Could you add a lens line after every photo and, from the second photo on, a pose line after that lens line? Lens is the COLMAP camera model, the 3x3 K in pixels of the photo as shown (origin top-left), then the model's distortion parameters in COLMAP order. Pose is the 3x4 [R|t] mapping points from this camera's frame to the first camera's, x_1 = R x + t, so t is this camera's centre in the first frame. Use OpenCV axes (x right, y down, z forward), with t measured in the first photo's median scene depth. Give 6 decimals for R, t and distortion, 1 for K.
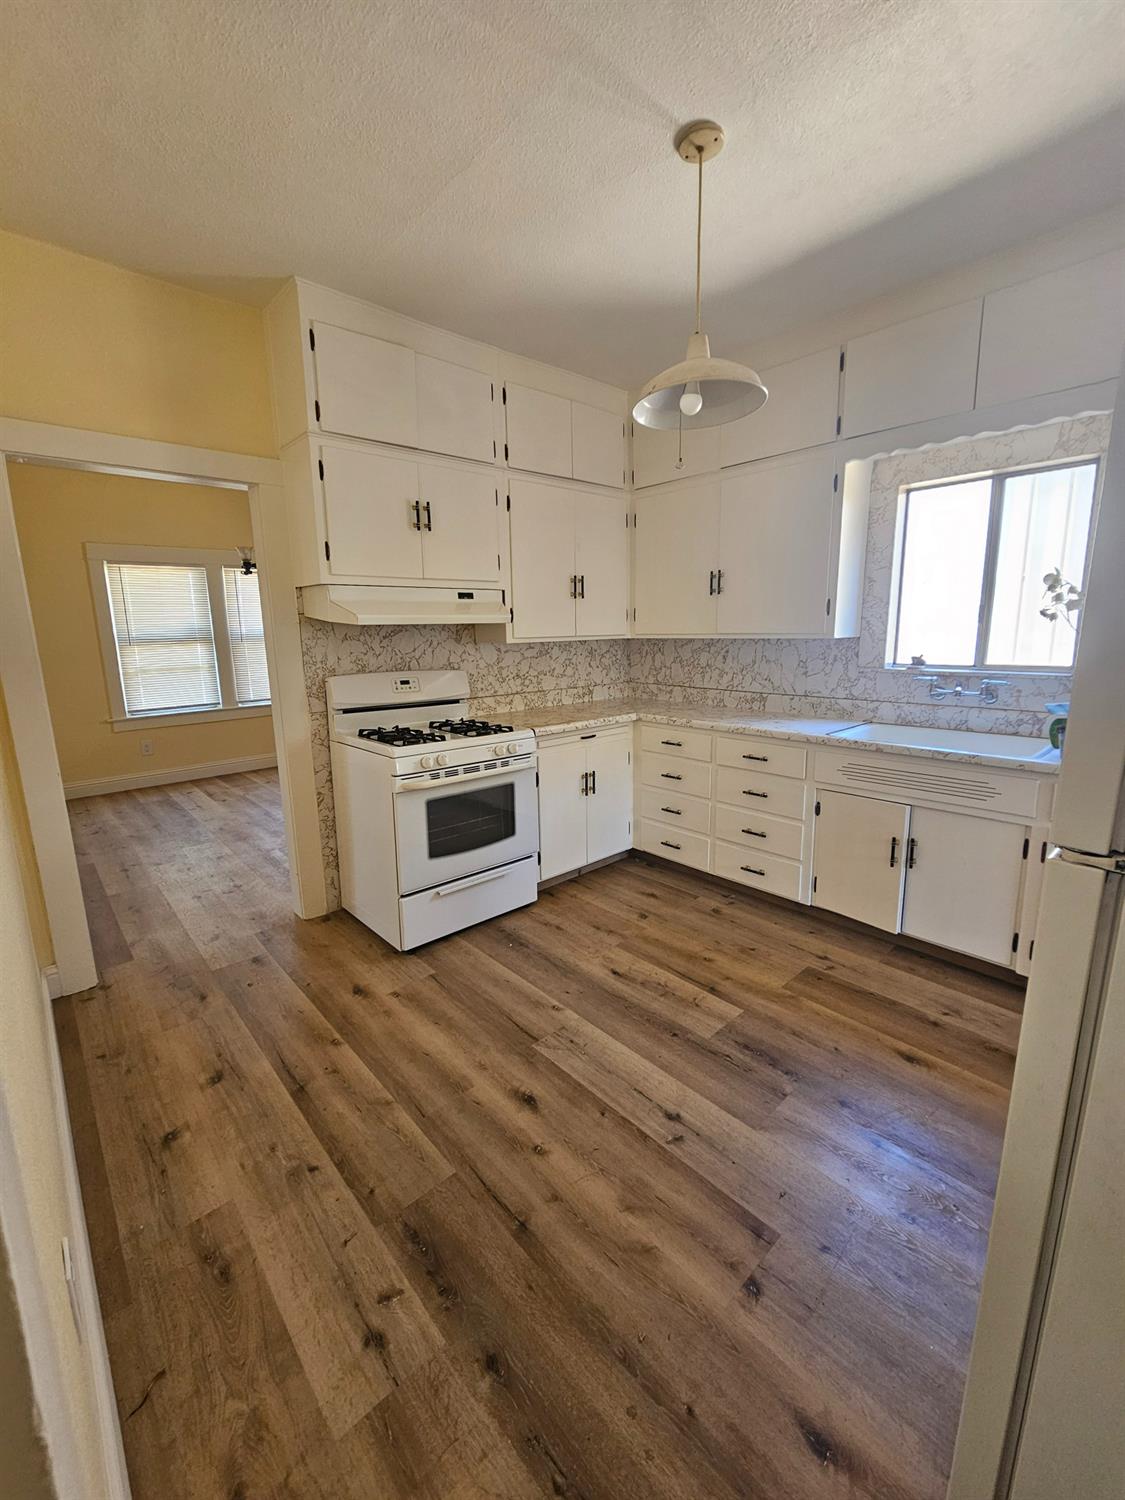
lens RADIAL K [[614.6, 0, 560.2], [0, 614.6, 743.8], [0, 0, 1]] dist [0.000578, 0.000555]
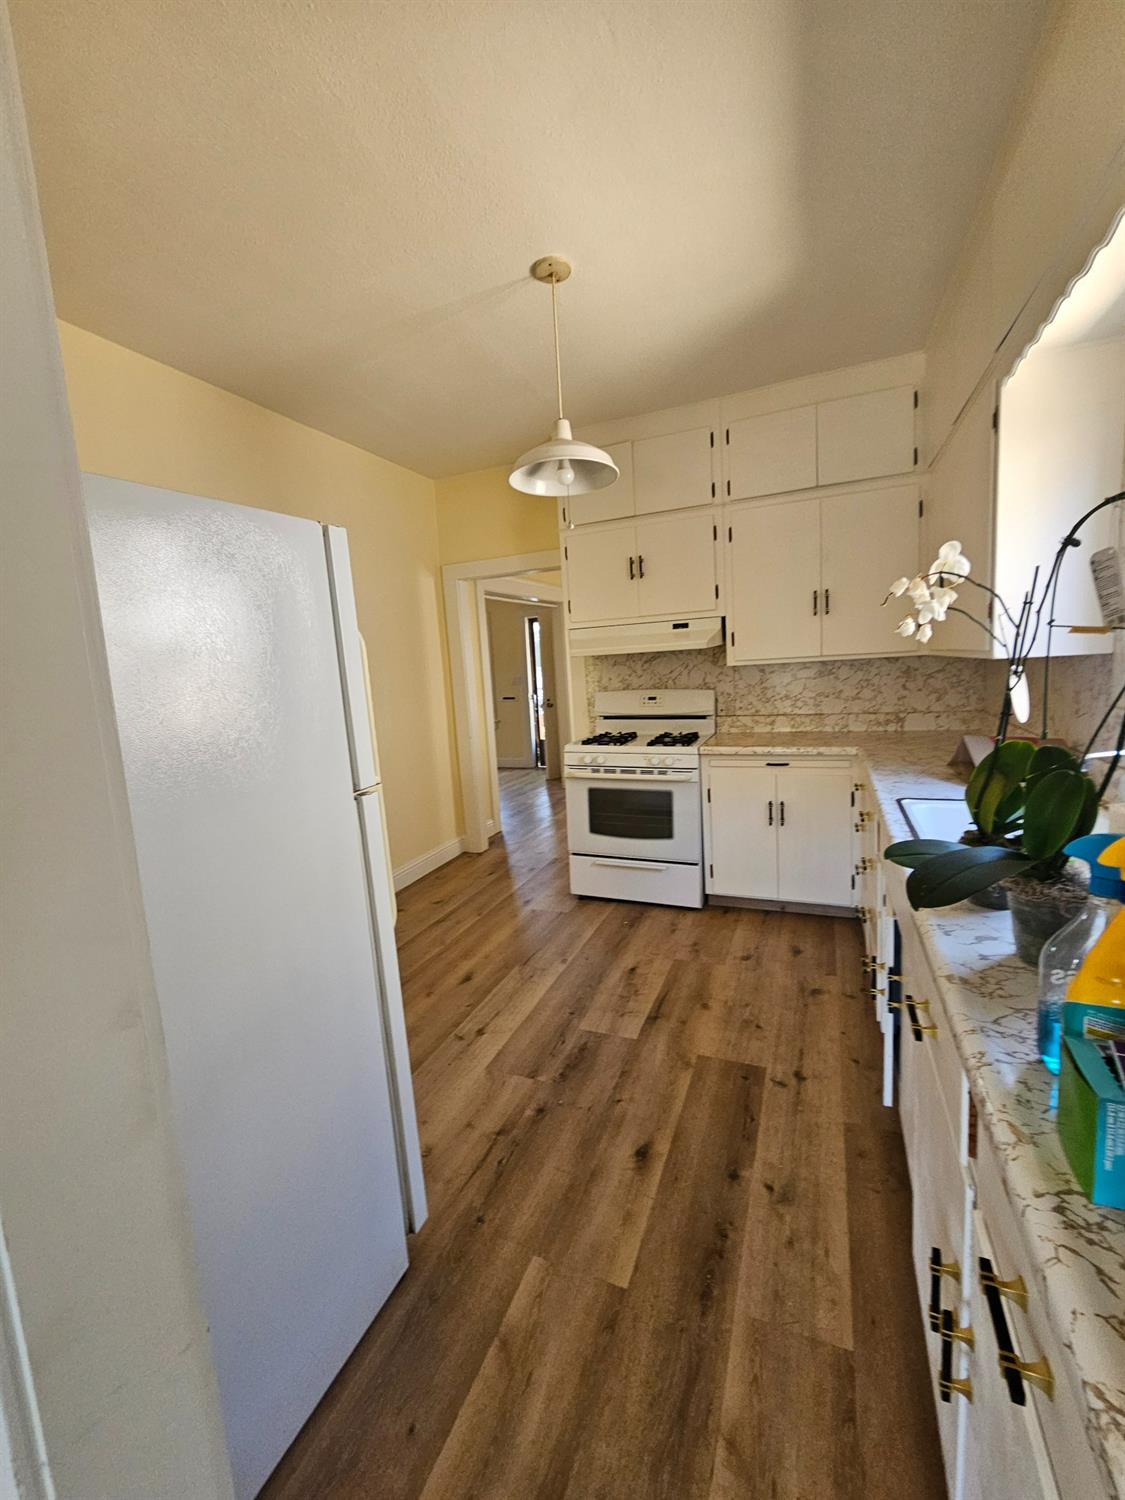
lens RADIAL K [[614.6, 0, 556.7], [0, 614.6, 747.7], [0, 0, 1]] dist [0.000578, 0.000555]
pose [[0.422452, 0.114907, -0.899072, 0.930259], [-0.118271, 0.990439, 0.071011, -0.078681], [0.898636, 0.076335, 0.432003, 0.354815]]
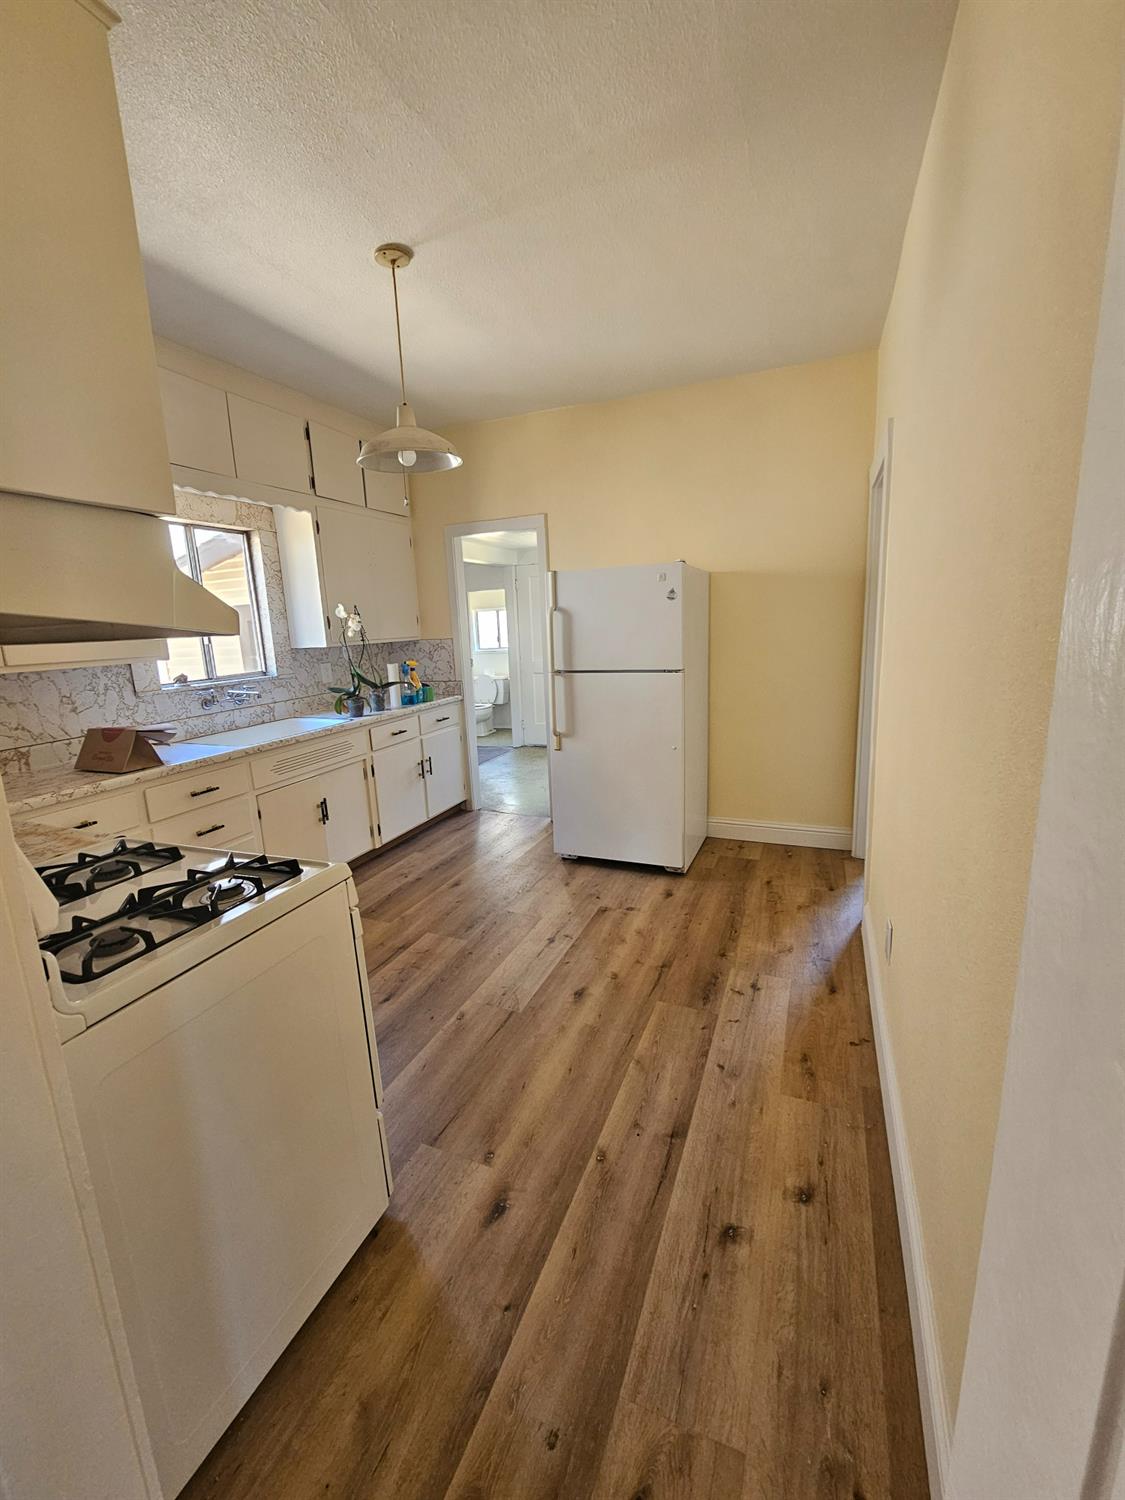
lens RADIAL K [[614.6, 0, 555.0], [0, 614.6, 747.0], [0, 0, 1]] dist [0.000578, 0.000555]
pose [[-0.416768, -0.146681, 0.897101, -0.777764], [0.222191, 0.940521, 0.257004, -0.173696], [-0.881440, 0.306439, -0.359388, 0.946347]]
